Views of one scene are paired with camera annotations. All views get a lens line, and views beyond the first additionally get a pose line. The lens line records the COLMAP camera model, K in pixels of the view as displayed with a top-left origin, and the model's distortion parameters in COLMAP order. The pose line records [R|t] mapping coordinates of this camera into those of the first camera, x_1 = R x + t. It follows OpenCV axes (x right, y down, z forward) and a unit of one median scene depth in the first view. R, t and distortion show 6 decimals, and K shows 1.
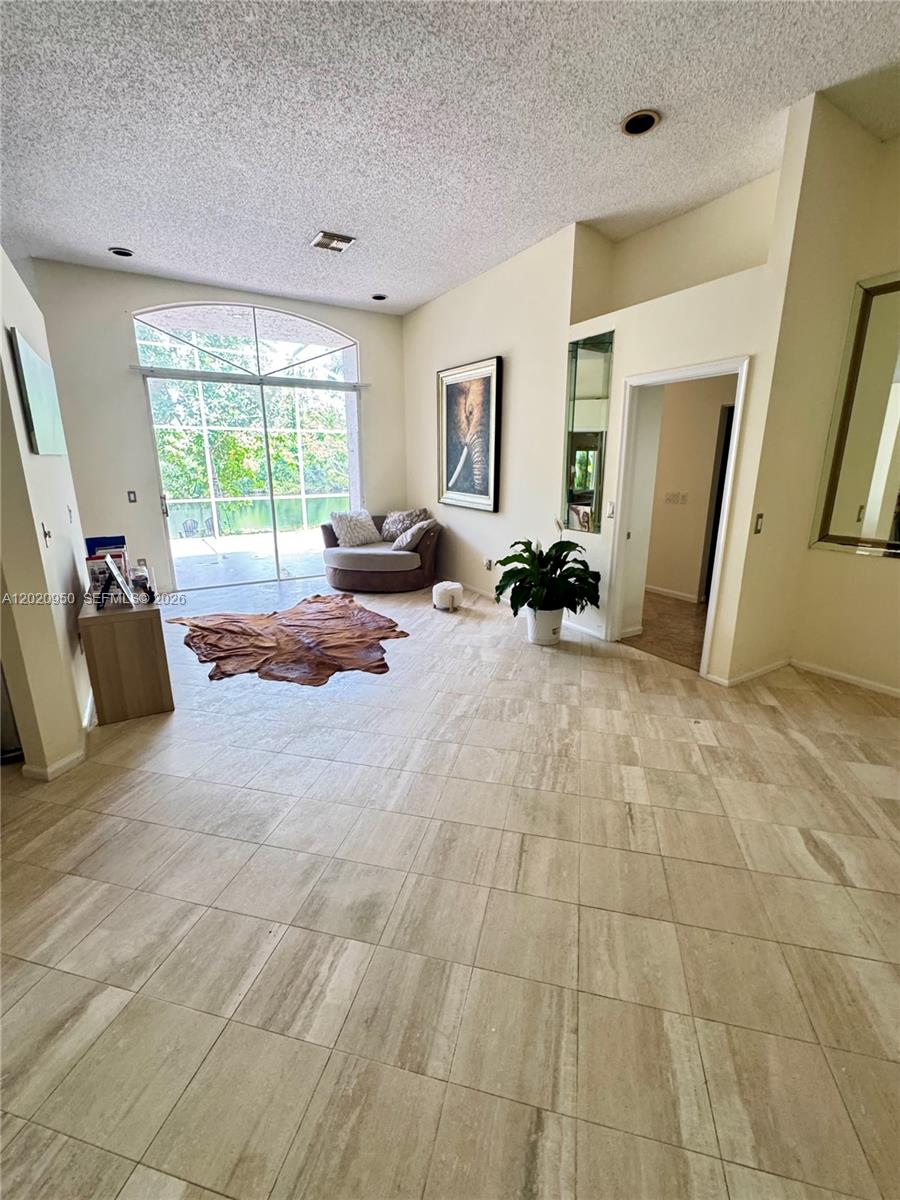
lens RADIAL K [[516.8, 0, 450.0], [0, 516.8, 600.0], [0, 0, 1]] dist [-0.000407, -0.000023]
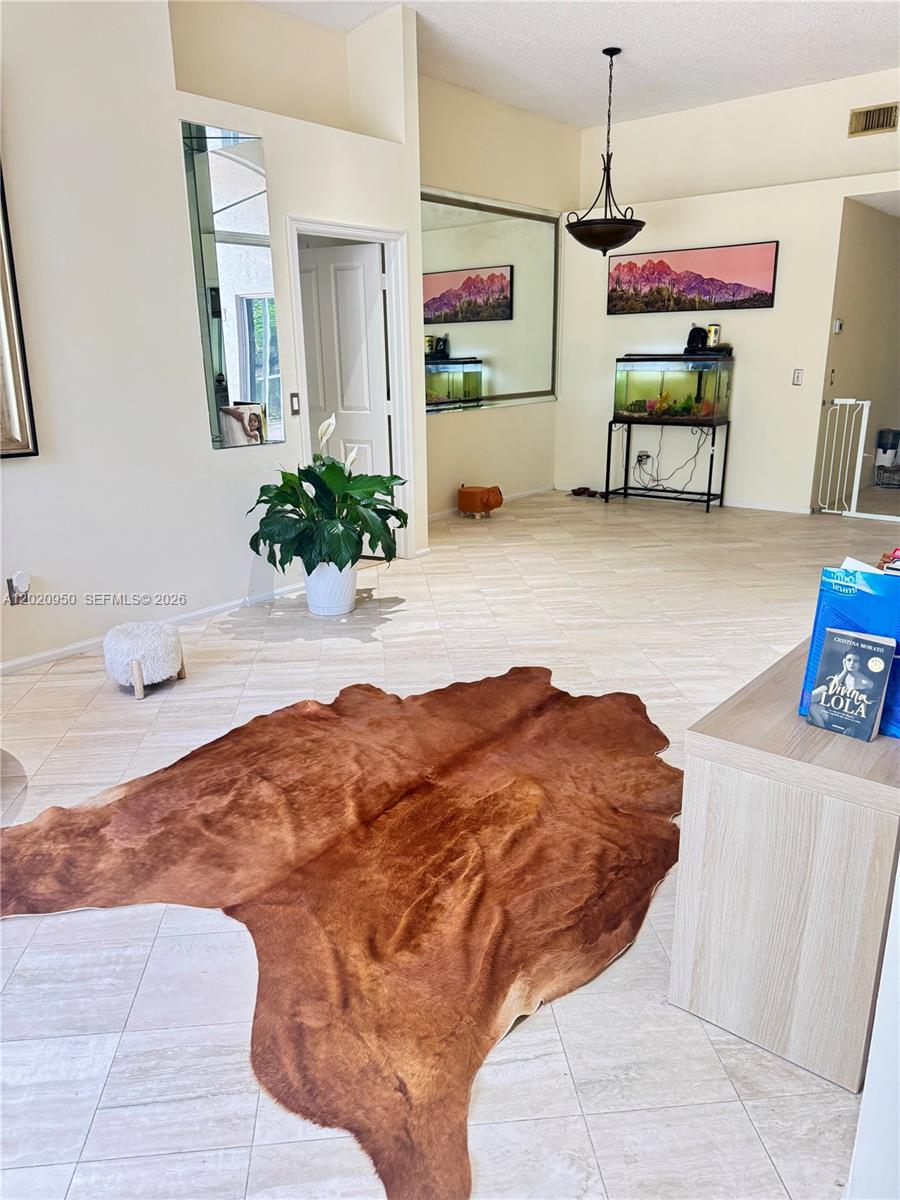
lens RADIAL K [[856.9, 0, 440.8], [0, 856.9, 582.6], [0, 0, 1]] dist [0.066278, -0.047725]
pose [[-0.329972, -0.245700, 0.911455, -0.931023], [0.249232, 0.908598, 0.335160, -0.306735], [-0.910495, 0.337757, -0.238576, 1.212819]]
